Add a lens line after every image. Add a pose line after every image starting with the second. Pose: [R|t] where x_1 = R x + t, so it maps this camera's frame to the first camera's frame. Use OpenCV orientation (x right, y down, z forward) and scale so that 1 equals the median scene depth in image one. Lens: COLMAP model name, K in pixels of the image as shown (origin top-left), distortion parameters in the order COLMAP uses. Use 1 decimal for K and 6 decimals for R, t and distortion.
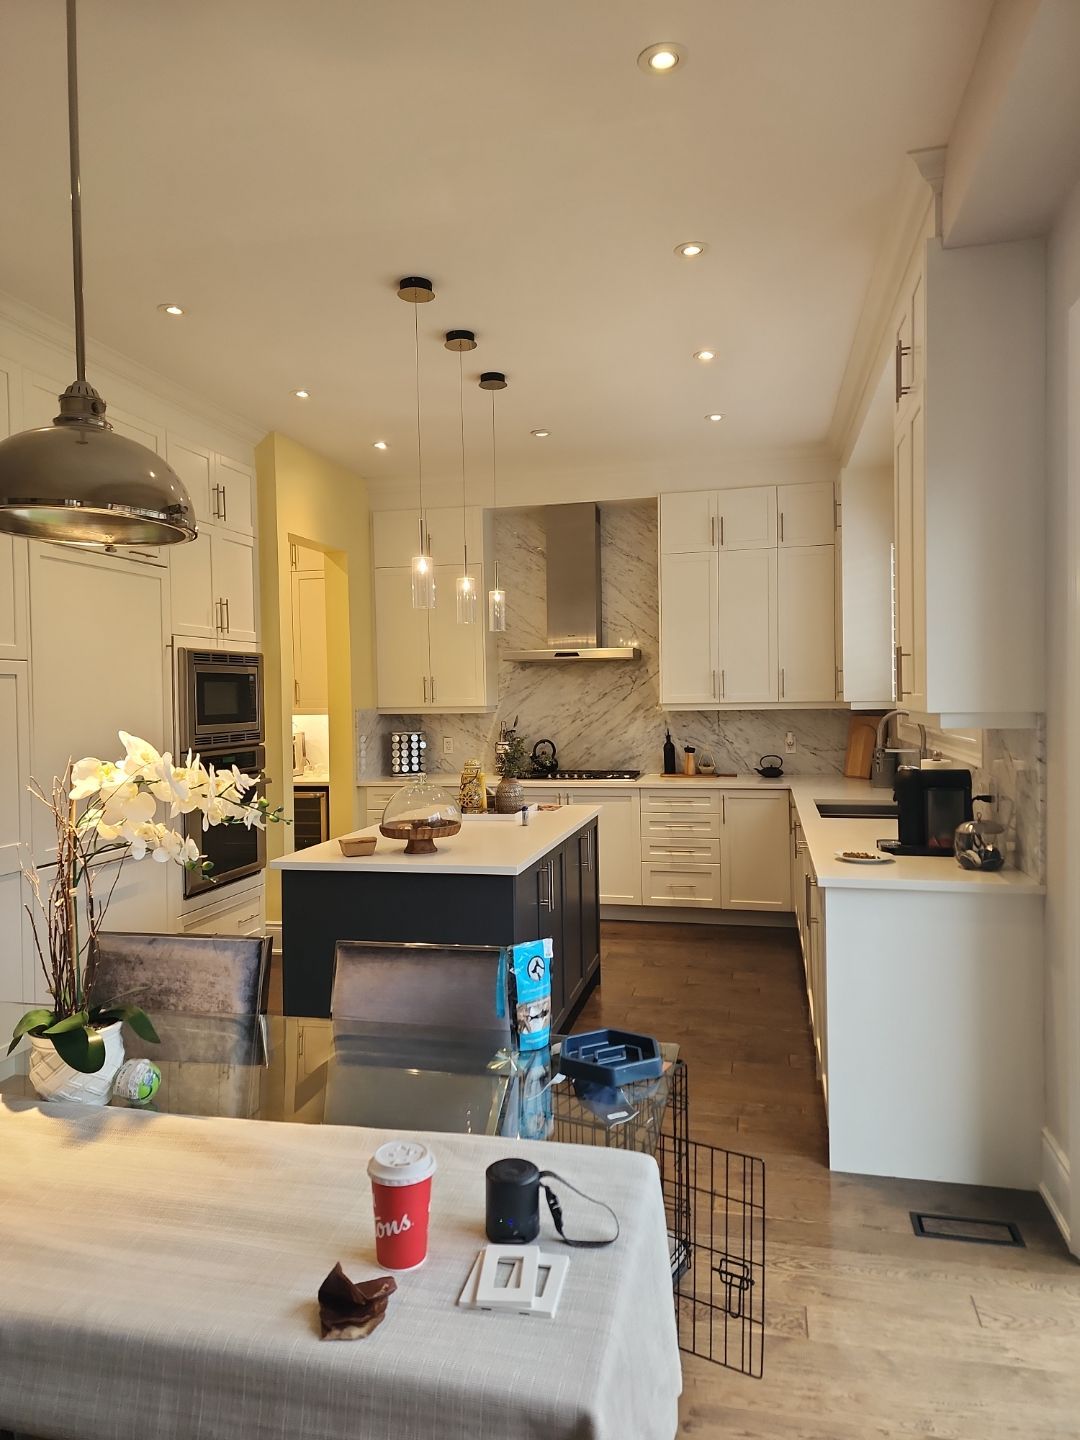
lens RADIAL K [[946.9, 0, 538.1], [0, 946.9, 714.4], [0, 0, 1]] dist [0.112710, -0.105957]
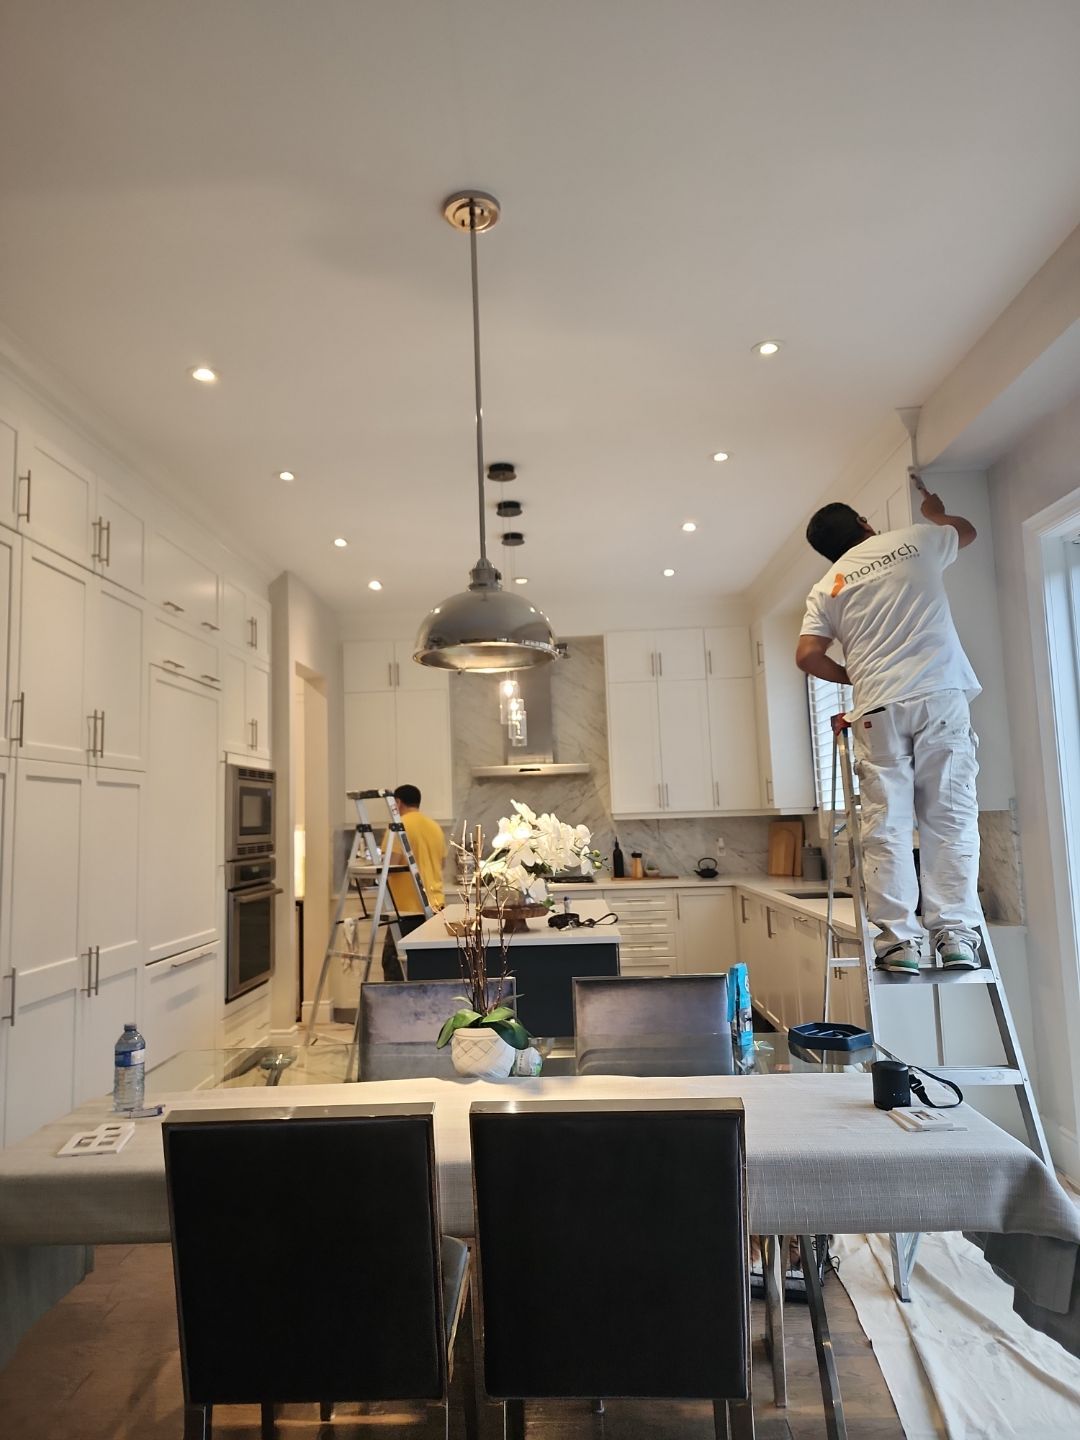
lens RADIAL K [[961.0, 0, 533.5], [0, 961.0, 715.1], [0, 0, 1]] dist [0.080289, -0.065067]
pose [[0.980871, 0.003513, 0.194629, -0.189501], [0.022750, 0.990917, -0.132537, 0.022423], [-0.193327, 0.134429, 0.971881, -0.105014]]
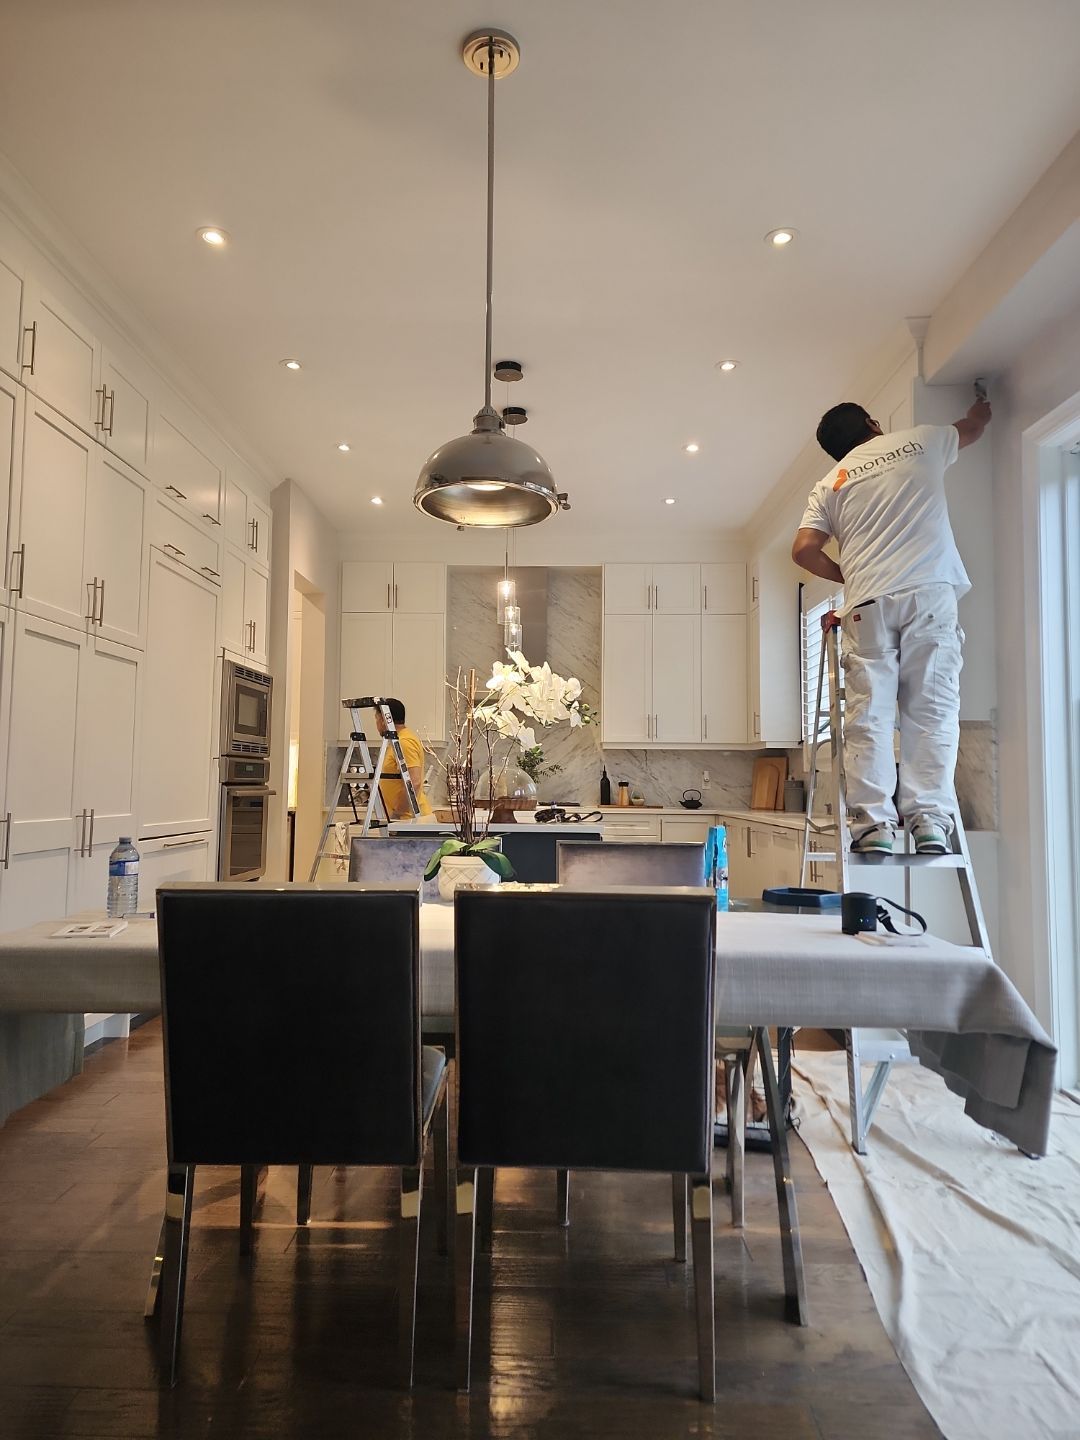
lens RADIAL K [[946.9, 0, 538.1], [0, 946.9, 714.4], [0, 0, 1]] dist [0.112710, -0.105957]
pose [[0.977622, 0.040030, 0.206526, -0.189327], [-0.020059, 0.994994, -0.097906, 0.070968], [-0.209412, 0.091572, 0.973530, -0.102848]]
